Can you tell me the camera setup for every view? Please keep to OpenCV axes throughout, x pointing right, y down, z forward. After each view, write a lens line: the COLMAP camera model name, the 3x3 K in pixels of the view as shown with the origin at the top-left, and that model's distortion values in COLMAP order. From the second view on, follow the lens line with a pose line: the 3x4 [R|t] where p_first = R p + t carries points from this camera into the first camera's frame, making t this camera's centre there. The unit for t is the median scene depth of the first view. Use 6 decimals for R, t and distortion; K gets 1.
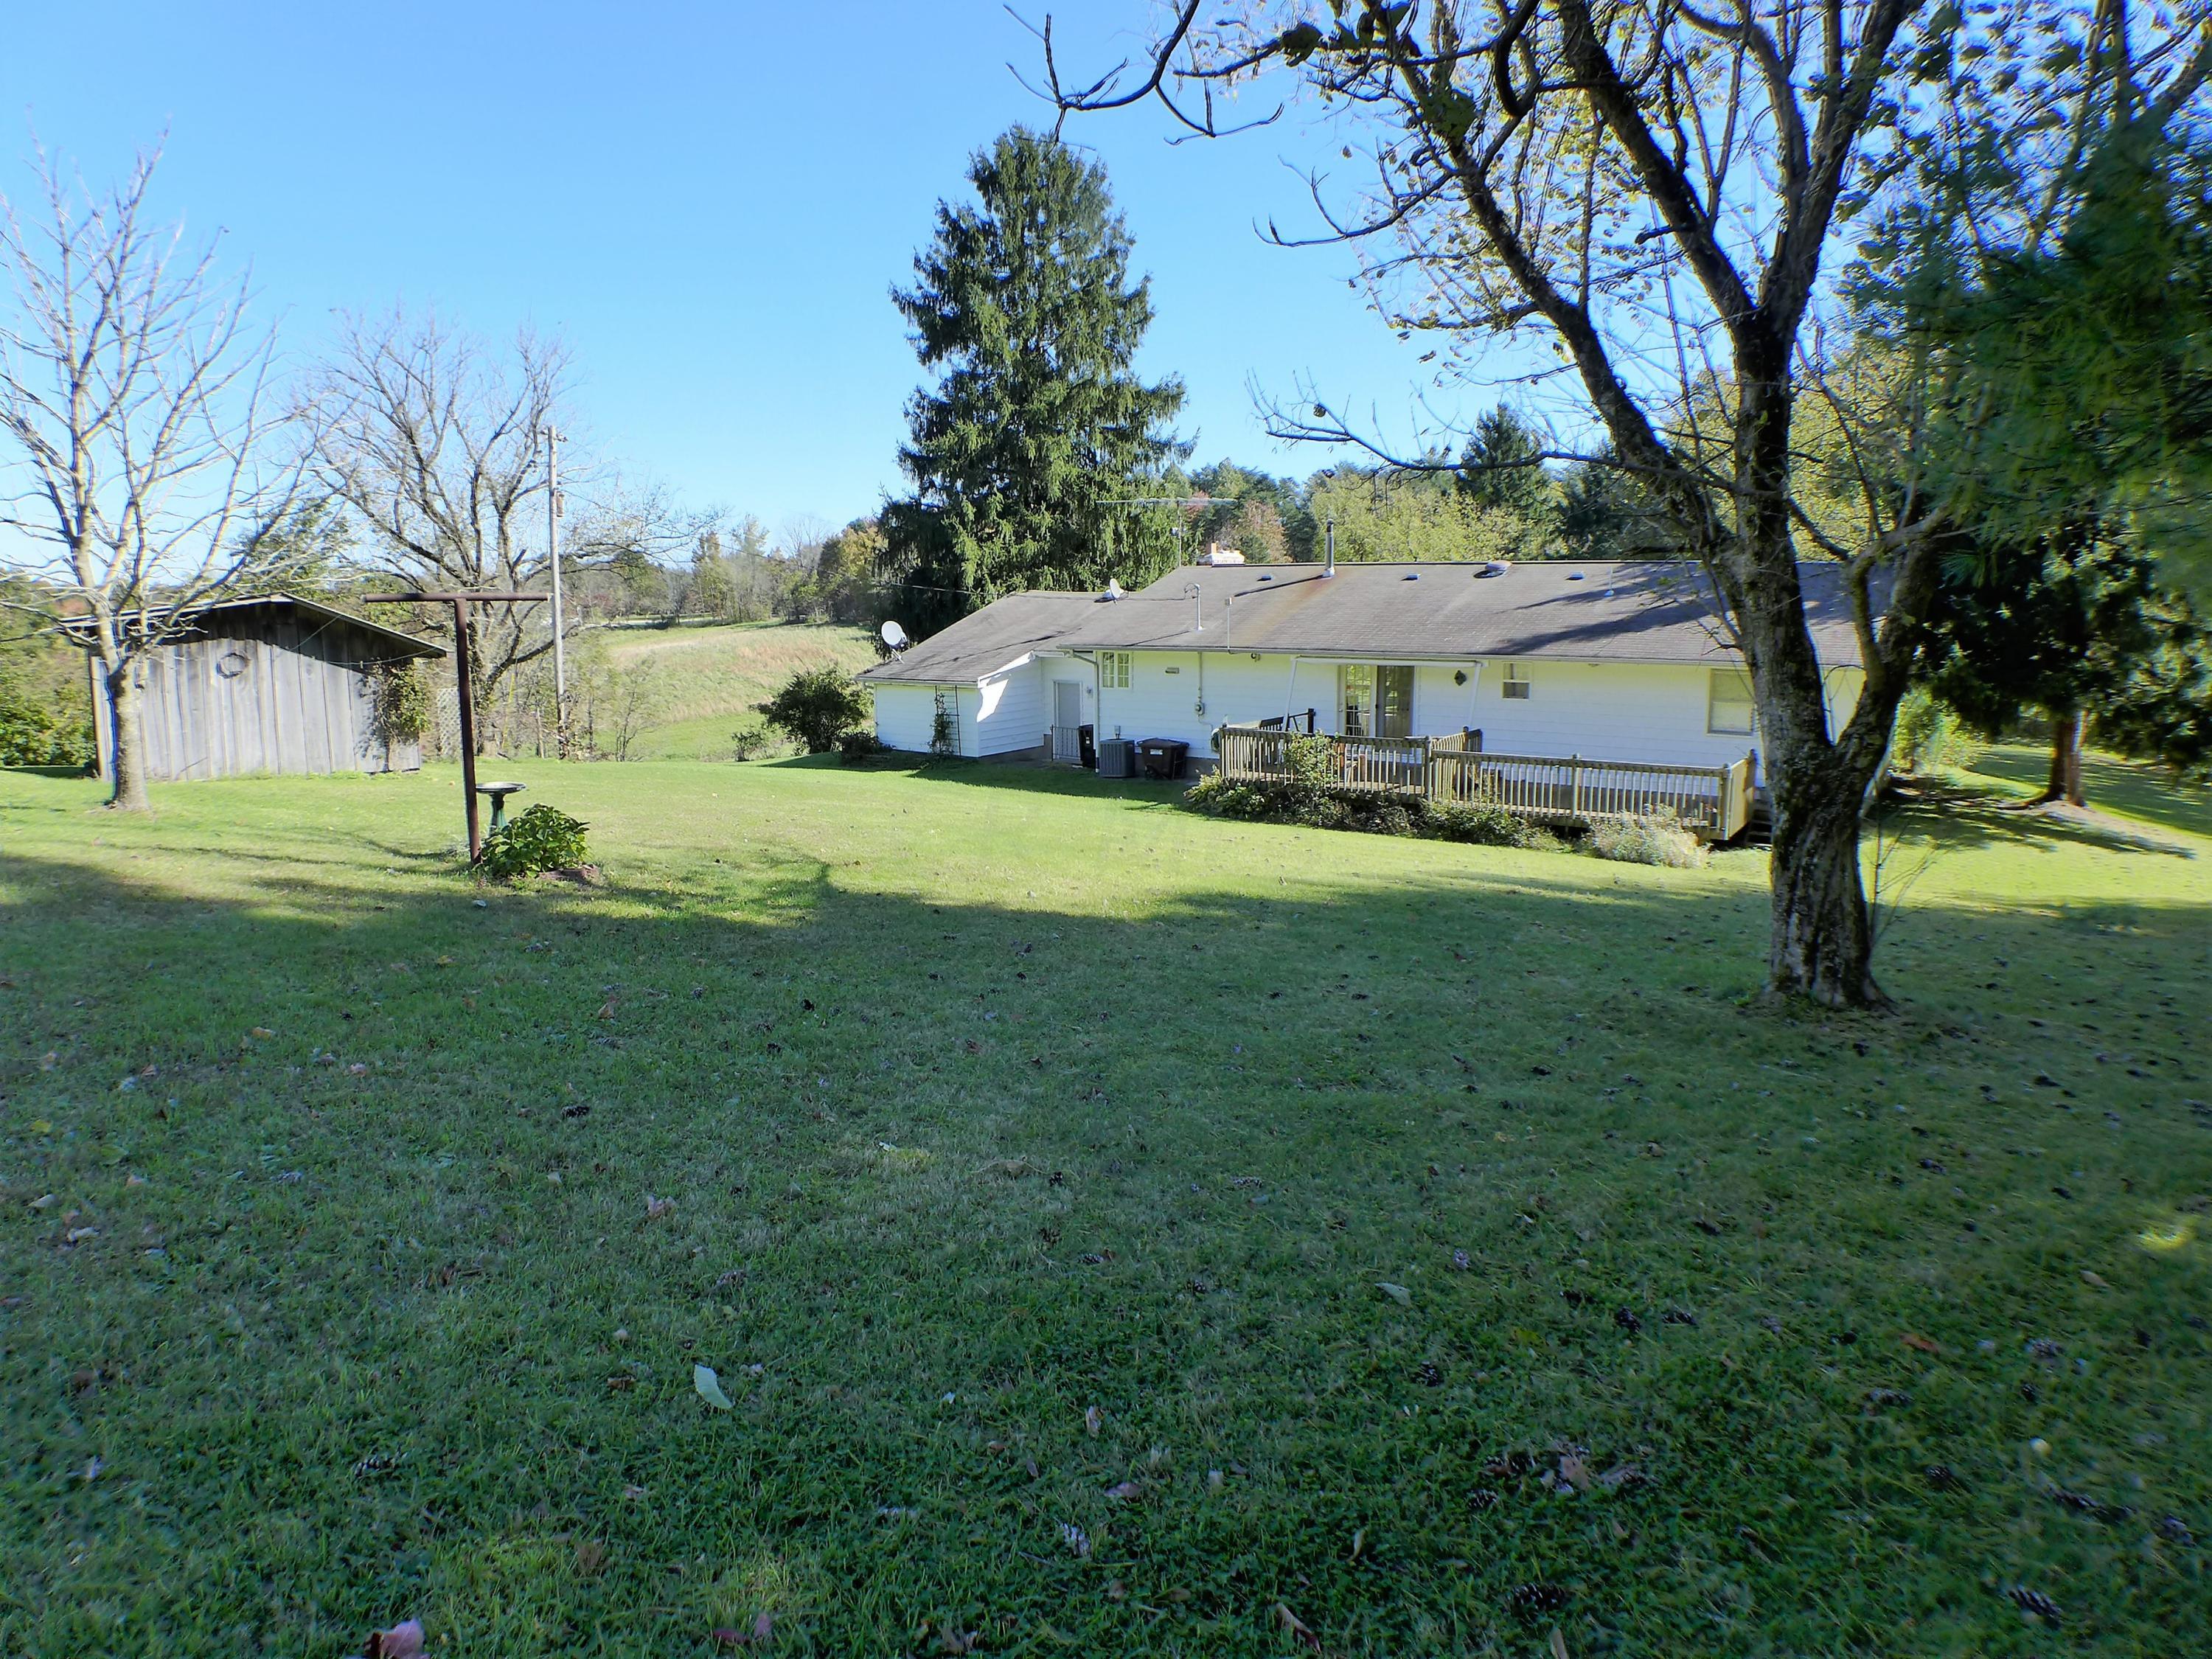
lens RADIAL K [[1320.6, 0, 1117.5], [0, 1320.6, 829.0], [0, 0, 1]] dist [-0.144678, 0.040702]
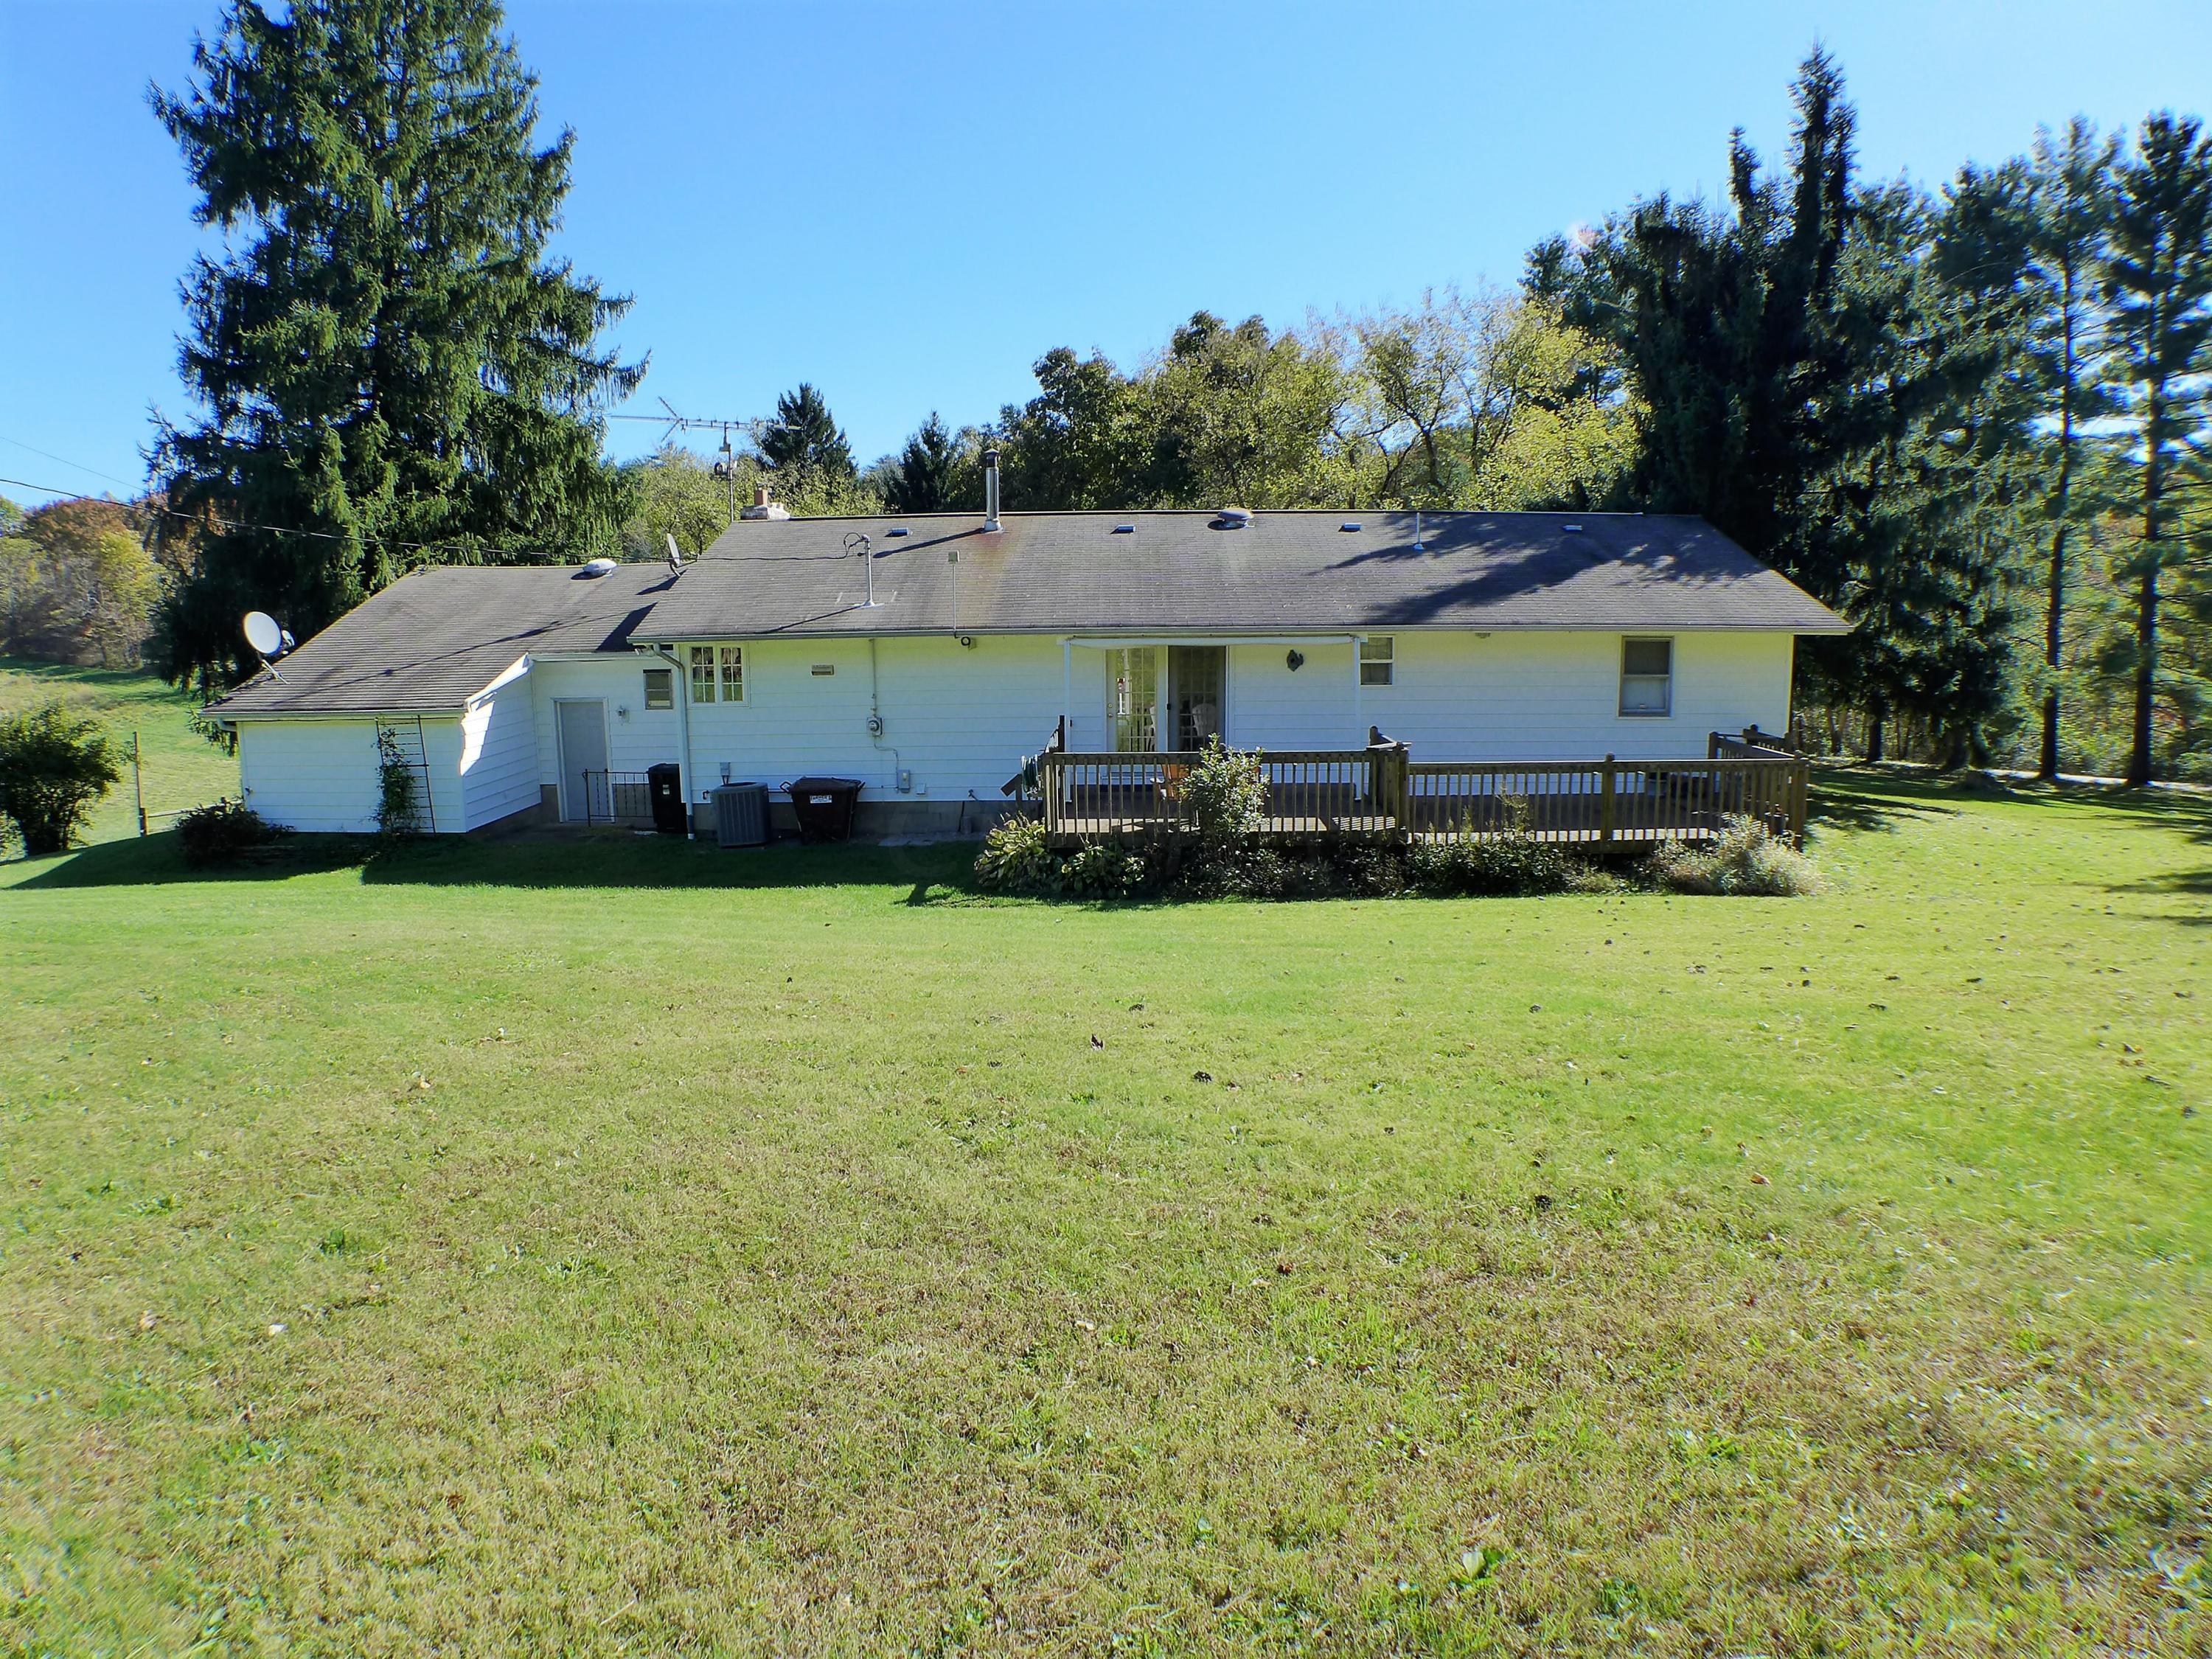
lens RADIAL K [[1320.6, 0, 1117.5], [0, 1320.6, 829.0], [0, 0, 1]] dist [-0.144678, 0.040702]
pose [[0.827054, -0.098102, 0.553496, -0.164173], [0.102440, 0.994469, 0.023190, -0.036348], [-0.552710, 0.037521, 0.832529, 0.329939]]
